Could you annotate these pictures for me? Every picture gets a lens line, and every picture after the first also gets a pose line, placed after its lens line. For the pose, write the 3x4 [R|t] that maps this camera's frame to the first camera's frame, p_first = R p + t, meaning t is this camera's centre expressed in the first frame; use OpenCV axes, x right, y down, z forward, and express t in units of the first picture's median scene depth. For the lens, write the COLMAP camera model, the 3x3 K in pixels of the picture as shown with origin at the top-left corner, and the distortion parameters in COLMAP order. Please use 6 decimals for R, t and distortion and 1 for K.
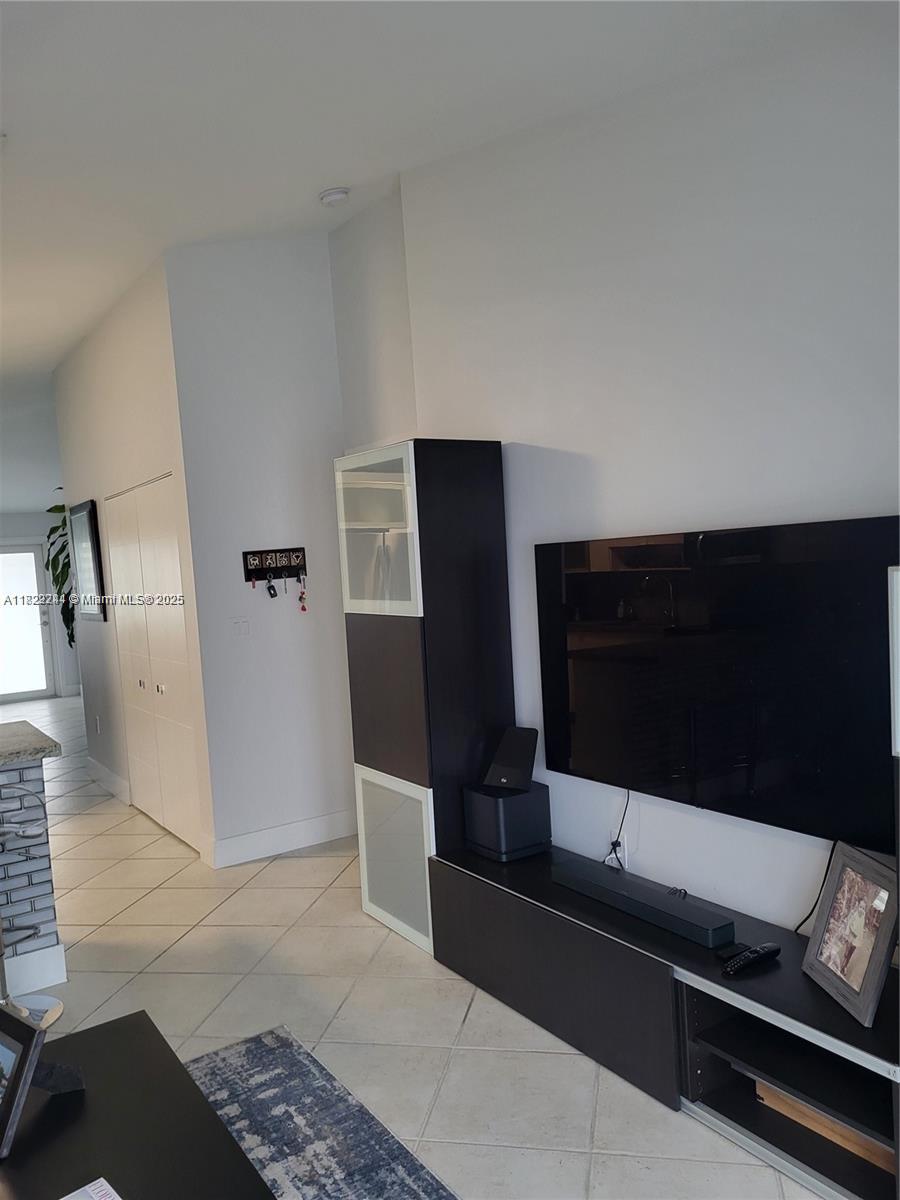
lens RADIAL K [[913.5, 0, 450.0], [0, 913.5, 600.0], [0, 0, 1]] dist [0.009268, -0.001441]
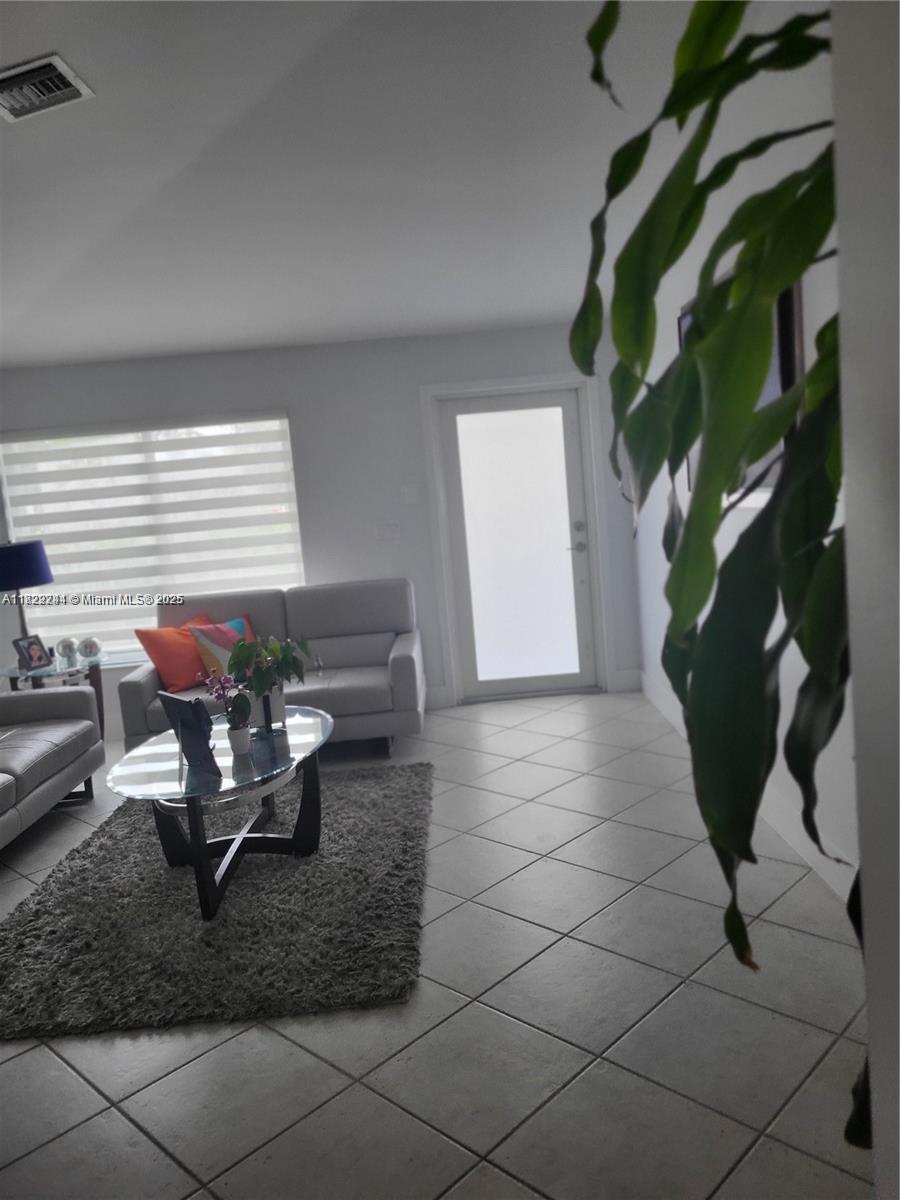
lens RADIAL K [[913.5, 0, 450.0], [0, 913.5, 600.0], [0, 0, 1]] dist [0.009268, -0.001441]
pose [[0.846258, 0.075666, -0.527372, -0.253467], [-0.003510, 0.990634, 0.136502, -0.010485], [0.532761, -0.113665, 0.838598, 0.577533]]
